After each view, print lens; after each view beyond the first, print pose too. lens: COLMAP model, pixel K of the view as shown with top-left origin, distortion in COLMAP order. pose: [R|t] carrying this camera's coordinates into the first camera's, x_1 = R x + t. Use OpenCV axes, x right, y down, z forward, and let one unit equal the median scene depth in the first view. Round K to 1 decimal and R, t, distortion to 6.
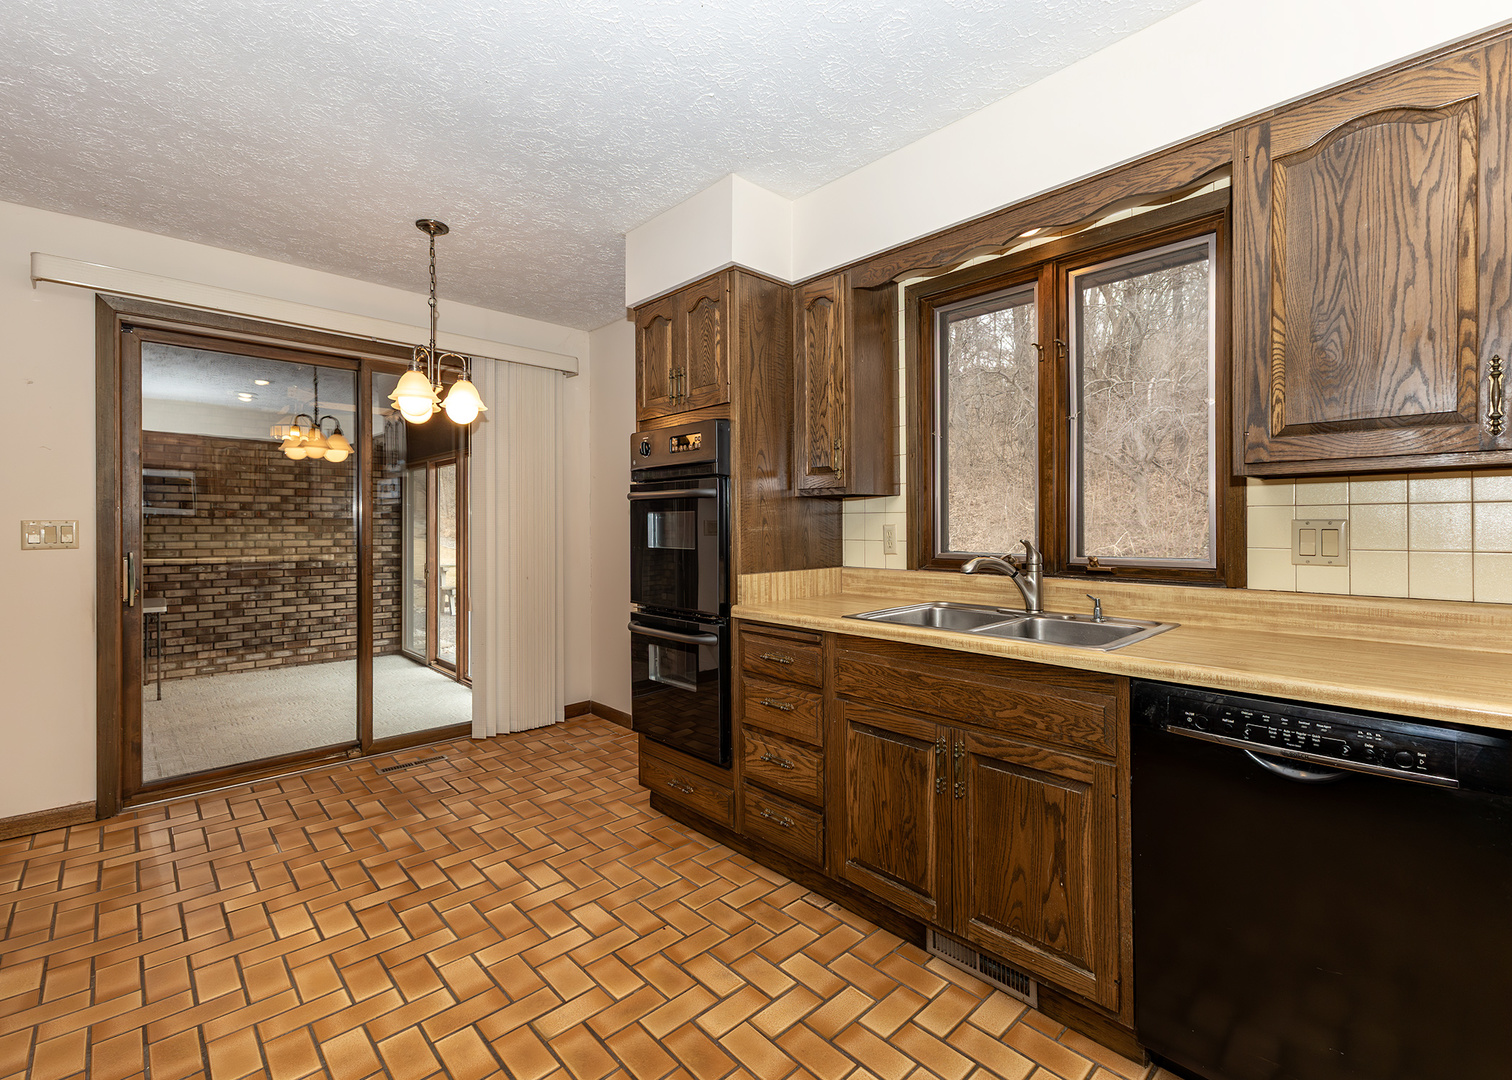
lens RADIAL K [[700.3, 0, 836.1], [0, 700.3, 526.3], [0, 0, 1]] dist [-0.001720, -0.000402]
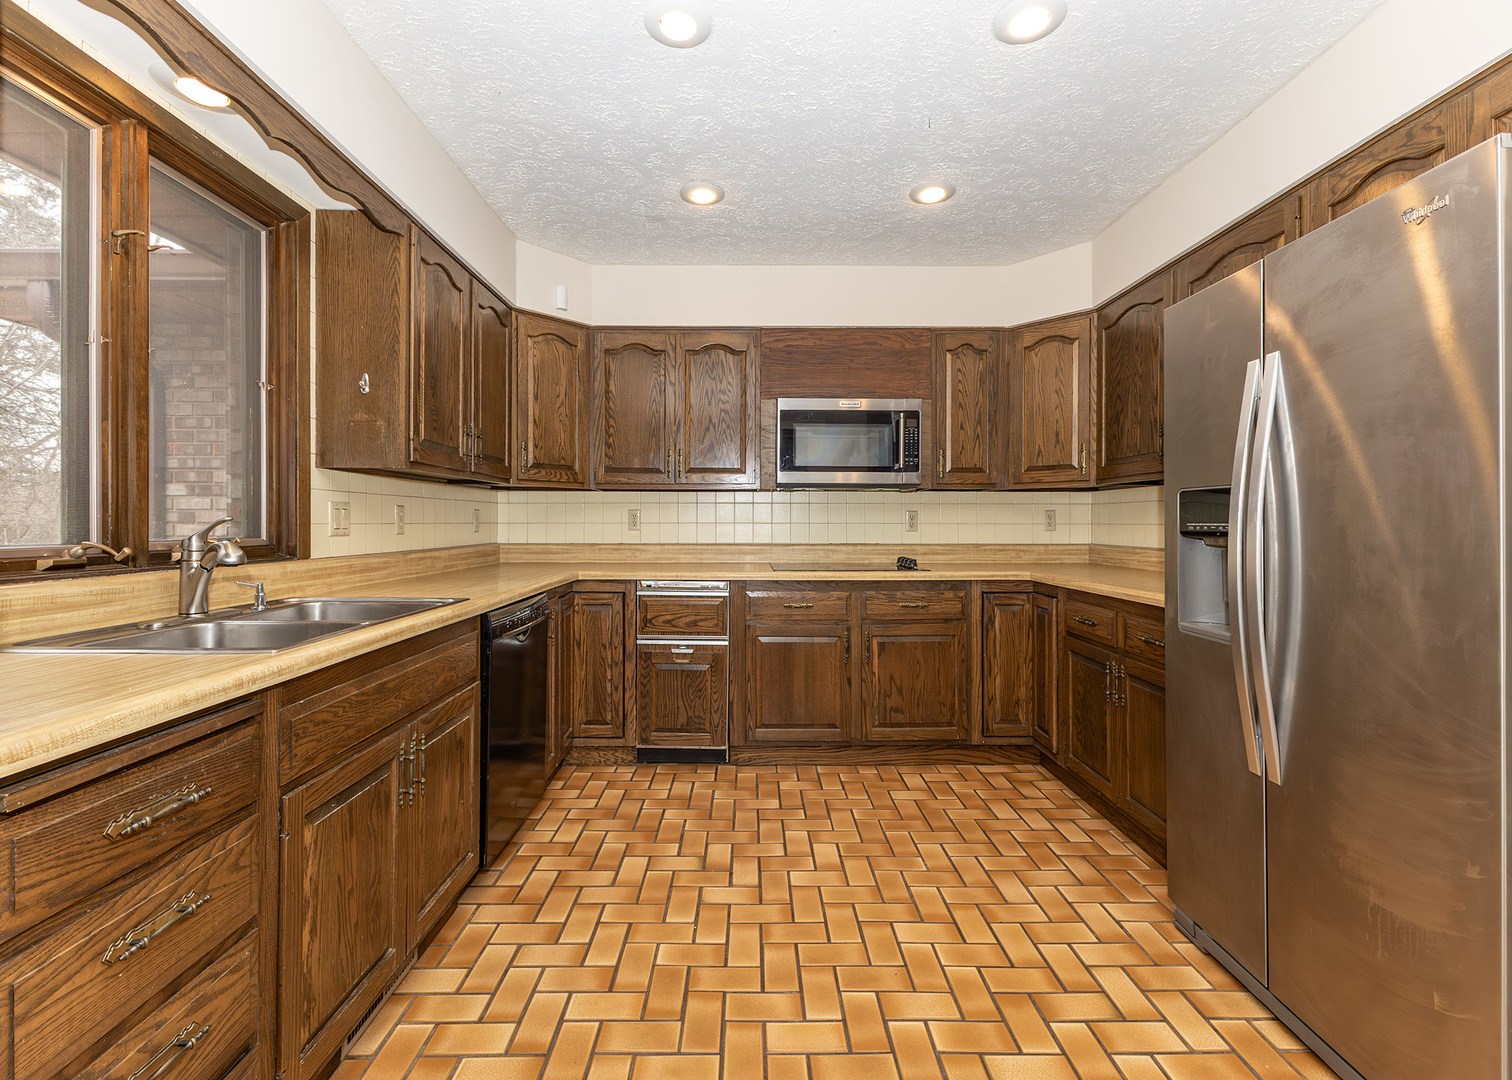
lens RADIAL K [[669.4, 0, 777.8], [0, 669.4, 522.8], [0, 0, 1]] dist [0.011269, 0.000689]
pose [[-0.728150, -0.001138, 0.685417, -0.242555], [0.001645, 0.999993, 0.003407, 0.008596], [-0.685416, 0.003609, -0.728143, 0.411210]]
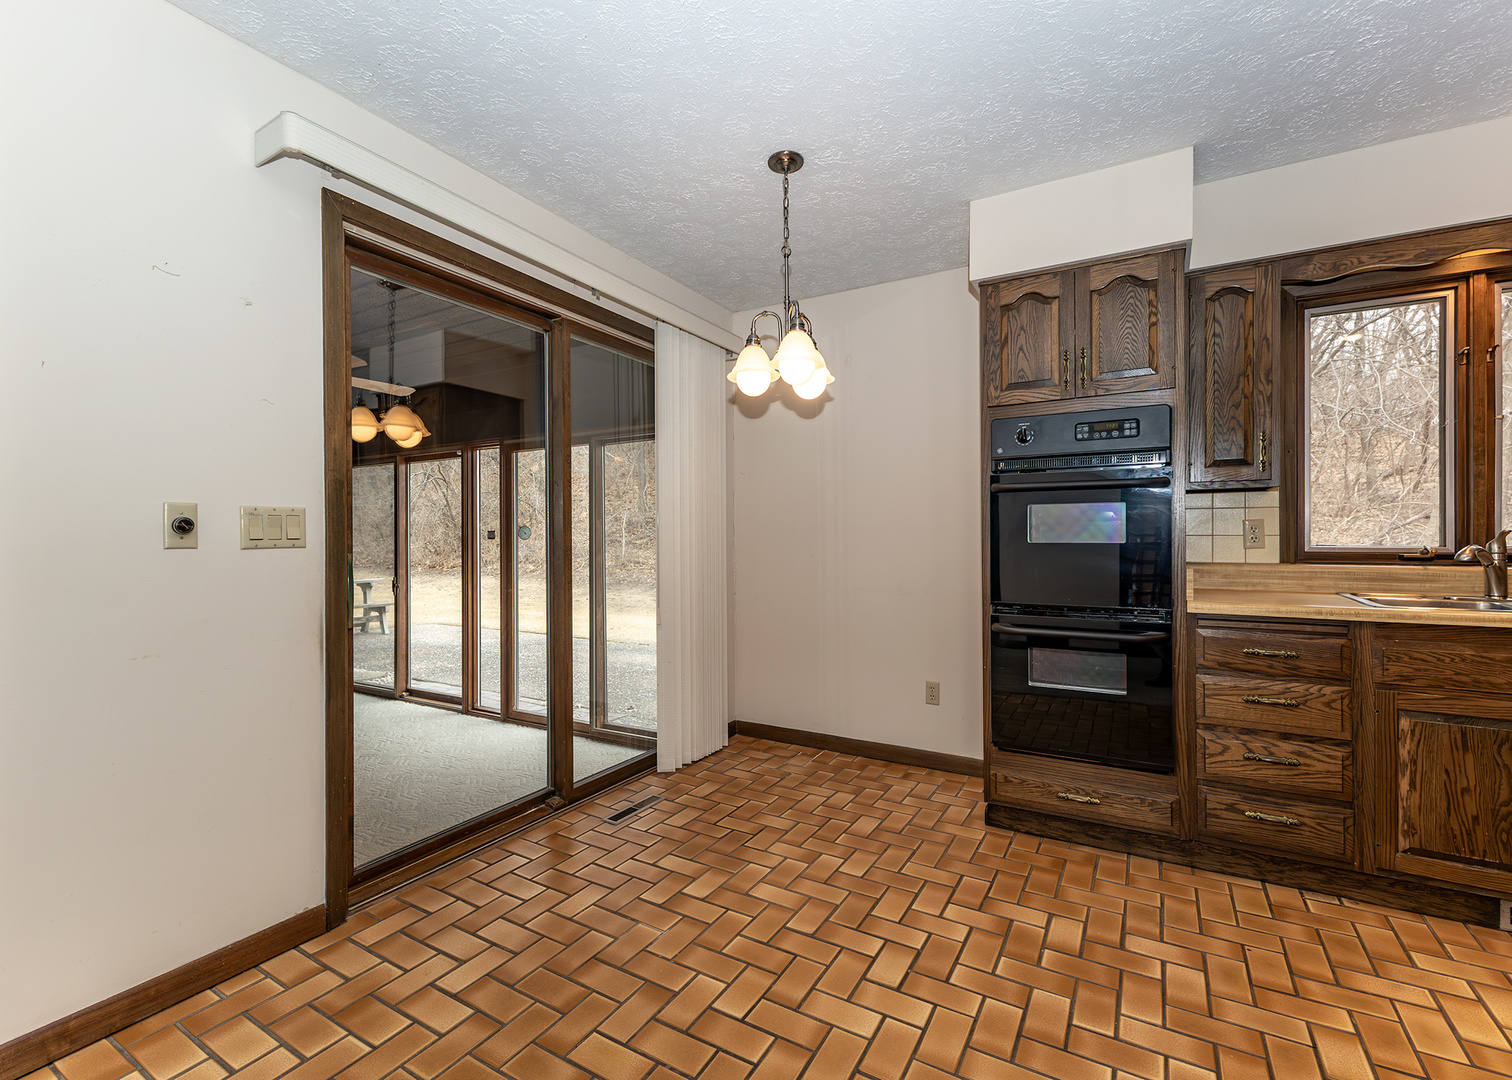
lens RADIAL K [[676.3, 0, 755.1], [0, 676.3, 536.1], [0, 0, 1]] dist [0.005873, -0.000069]
pose [[0.967250, -0.001432, 0.253821, -0.401086], [0.002872, 0.999982, -0.005304, 0.011484], [-0.253809, 0.005859, 0.967237, 0.106474]]
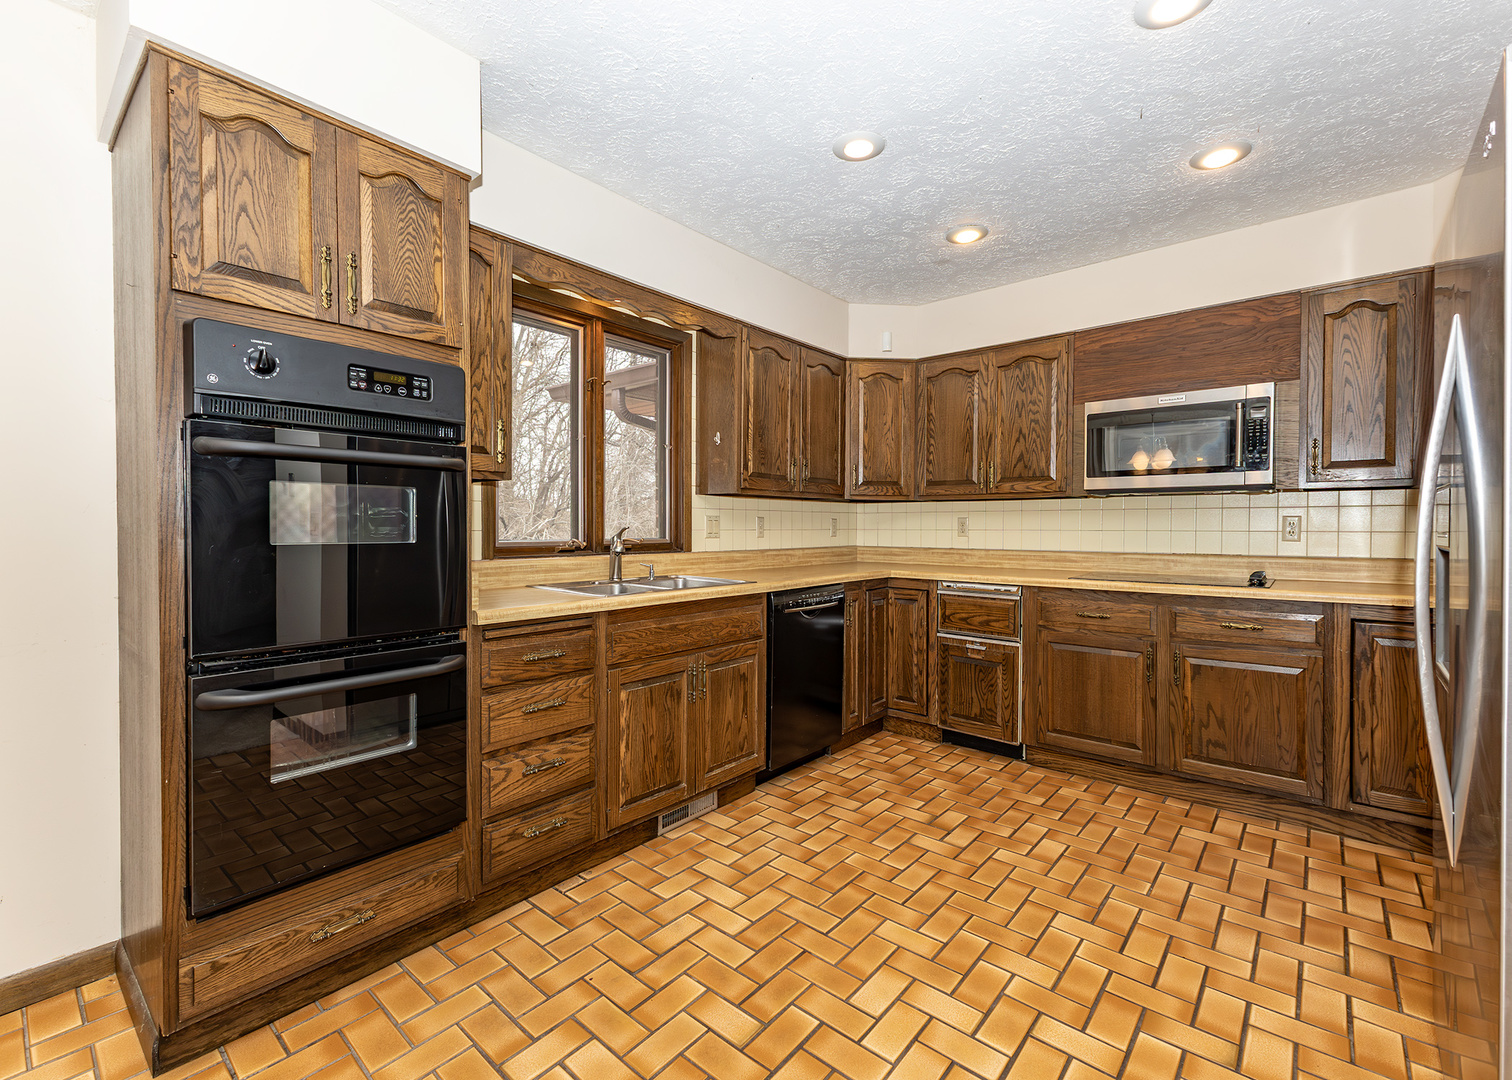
lens RADIAL K [[676.3, 0, 755.1], [0, 676.3, 536.1], [0, 0, 1]] dist [0.005873, -0.000069]
pose [[-0.087715, -0.013269, 0.996057, -0.394315], [0.001314, 0.999909, 0.013436, 0.007422], [-0.996145, 0.002488, -0.087690, 0.316271]]
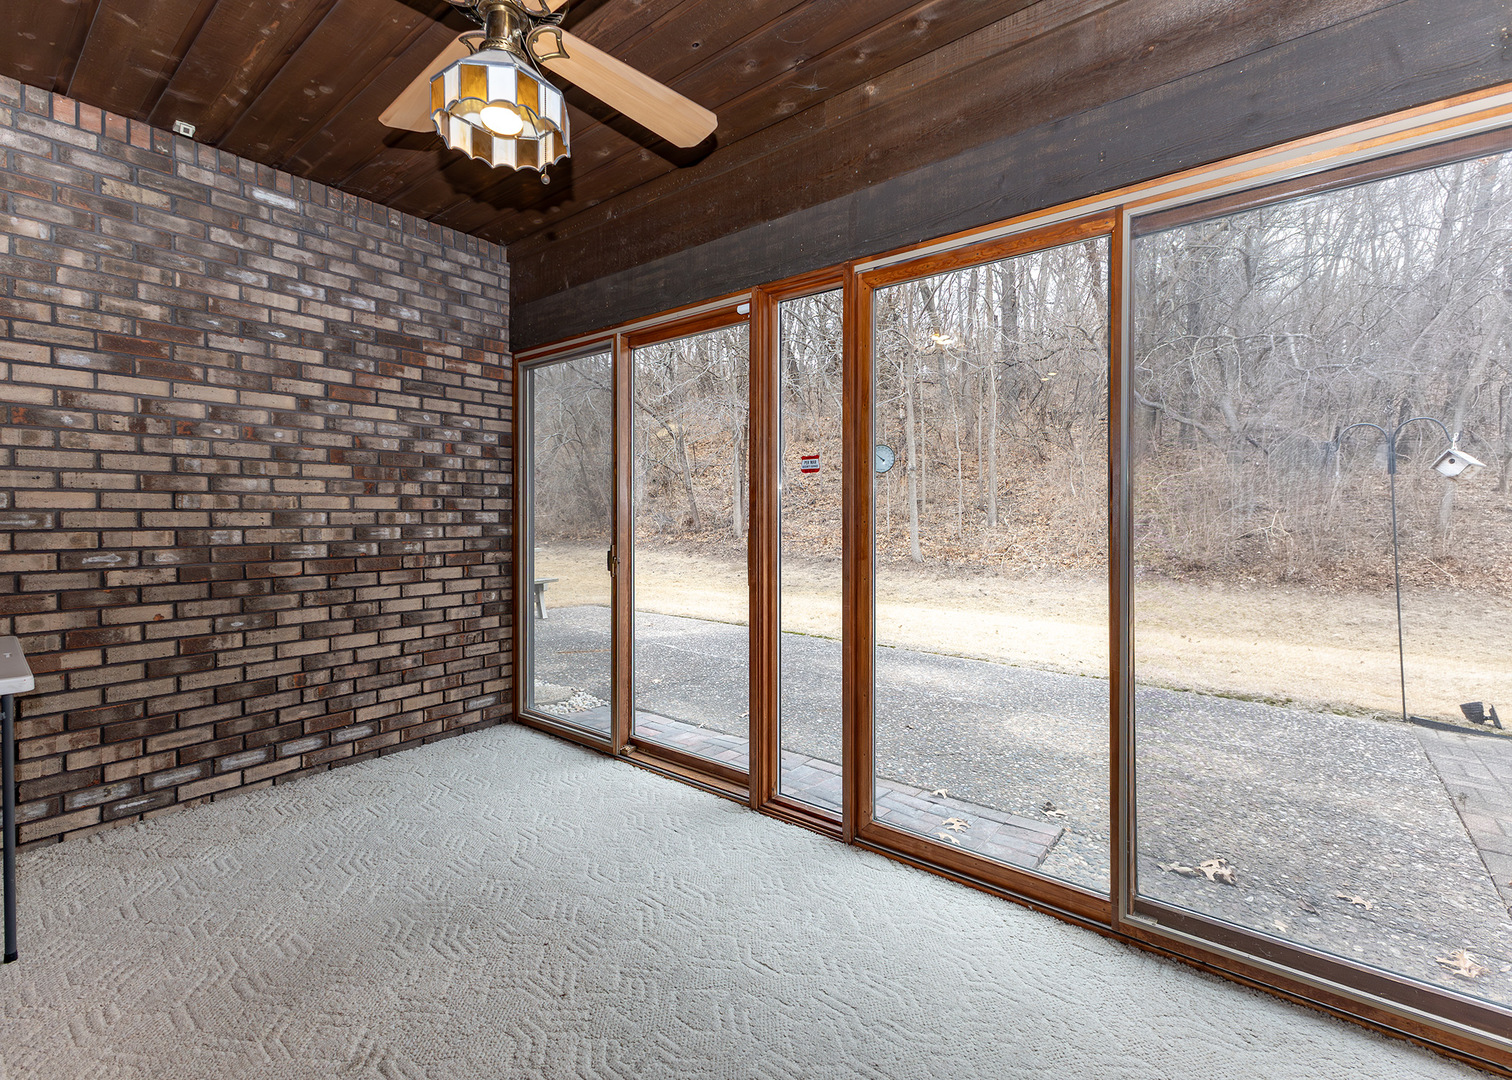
lens RADIAL K [[638.1, 0, 738.8], [0, 638.1, 520.9], [0, 0, 1]] dist [0.001373, -0.000351]
pose [[0.993507, 0.002223, 0.113748, -0.593801], [-0.003185, 0.999961, 0.008284, 0.034620], [-0.113725, -0.008593, 0.993475, 0.595434]]
